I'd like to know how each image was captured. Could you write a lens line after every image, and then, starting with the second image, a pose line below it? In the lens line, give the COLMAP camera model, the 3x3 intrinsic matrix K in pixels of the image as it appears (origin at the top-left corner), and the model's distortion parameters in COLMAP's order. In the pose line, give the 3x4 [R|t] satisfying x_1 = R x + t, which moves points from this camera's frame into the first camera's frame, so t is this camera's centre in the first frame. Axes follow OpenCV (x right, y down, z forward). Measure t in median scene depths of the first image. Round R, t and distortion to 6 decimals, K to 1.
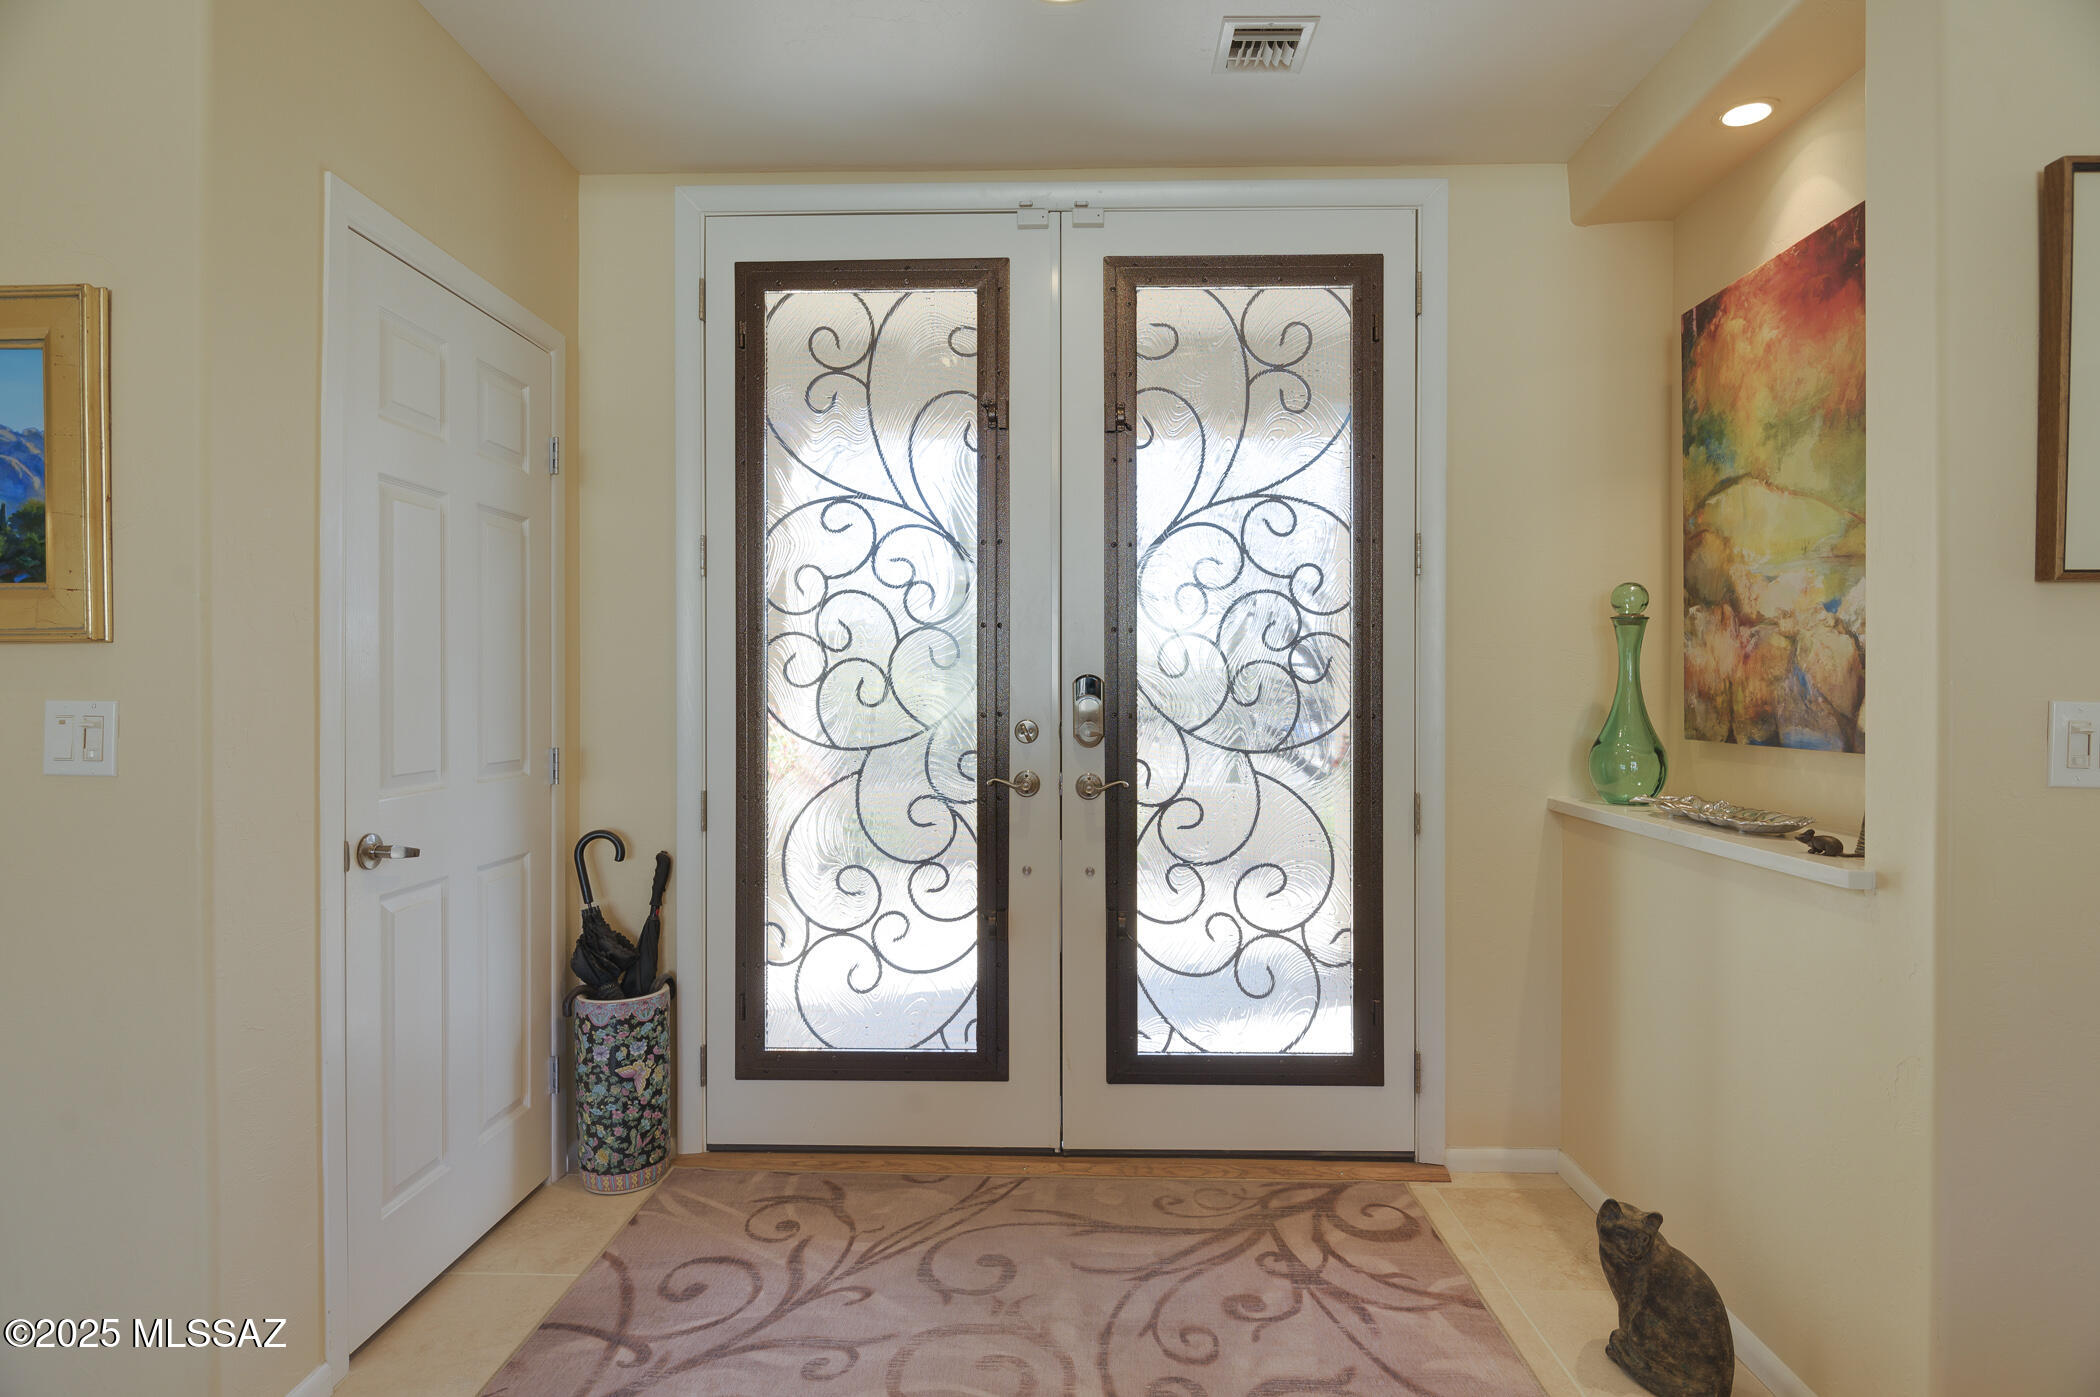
lens RADIAL K [[1143.5, 0, 1056.4], [0, 1143.5, 698.7], [0, 0, 1]] dist [-0.001164, -0.000527]
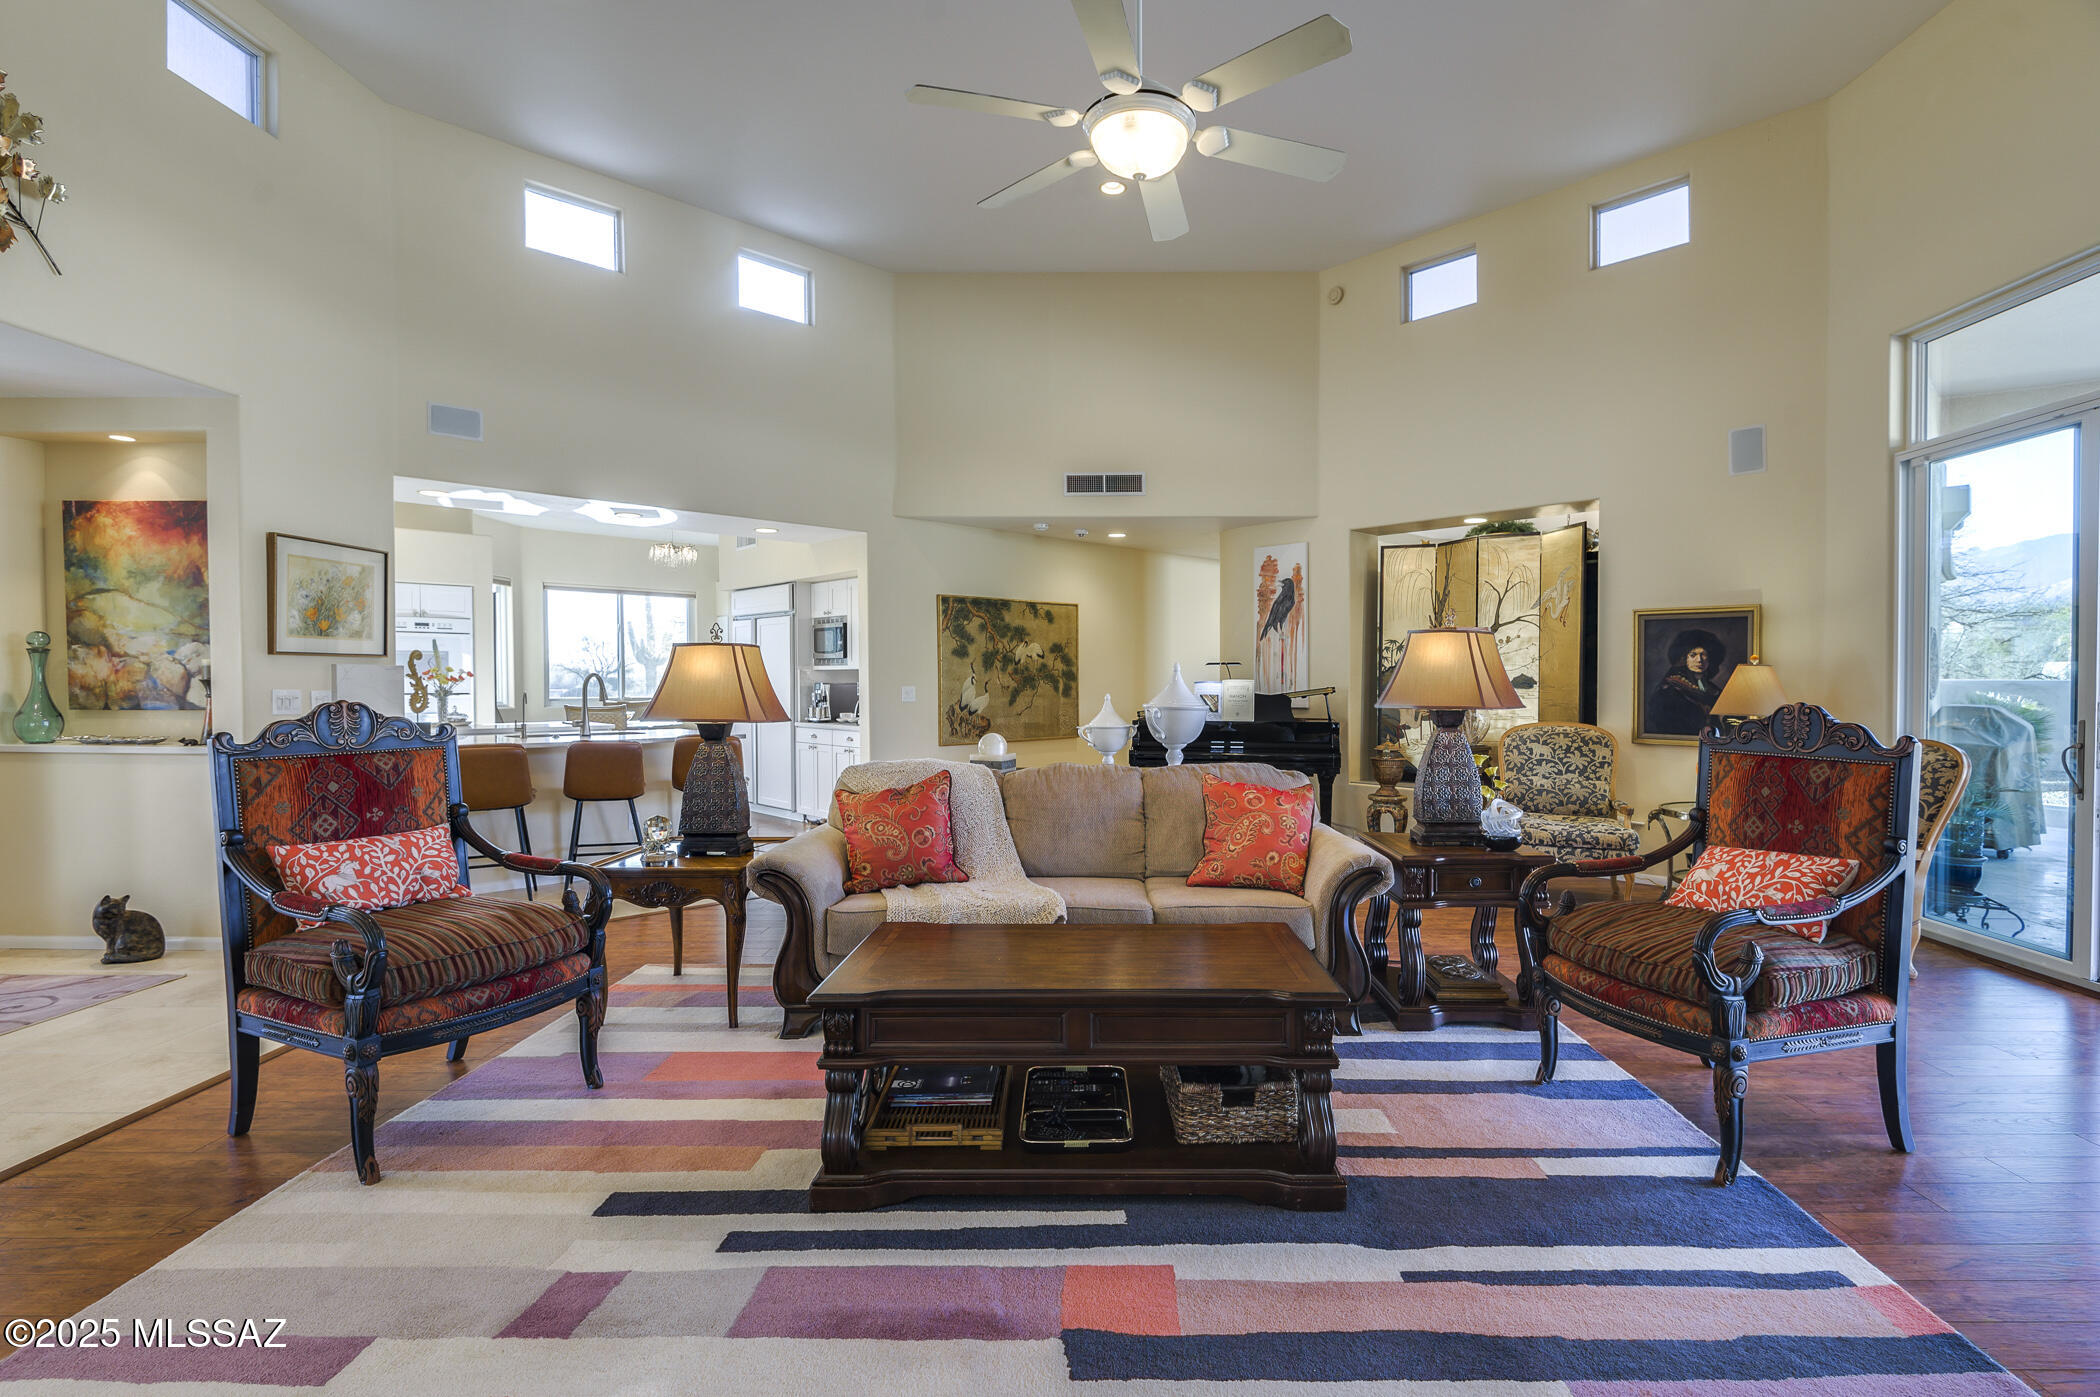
lens RADIAL K [[979.2, 0, 1058.5], [0, 979.2, 698.3], [0, 0, 1]] dist [-0.017716, -0.003181]
pose [[0.010387, -0.024122, 0.999655, -1.288729], [0.002389, 0.999707, 0.024099, -0.023922], [-0.999943, 0.002138, 0.010442, -0.888511]]
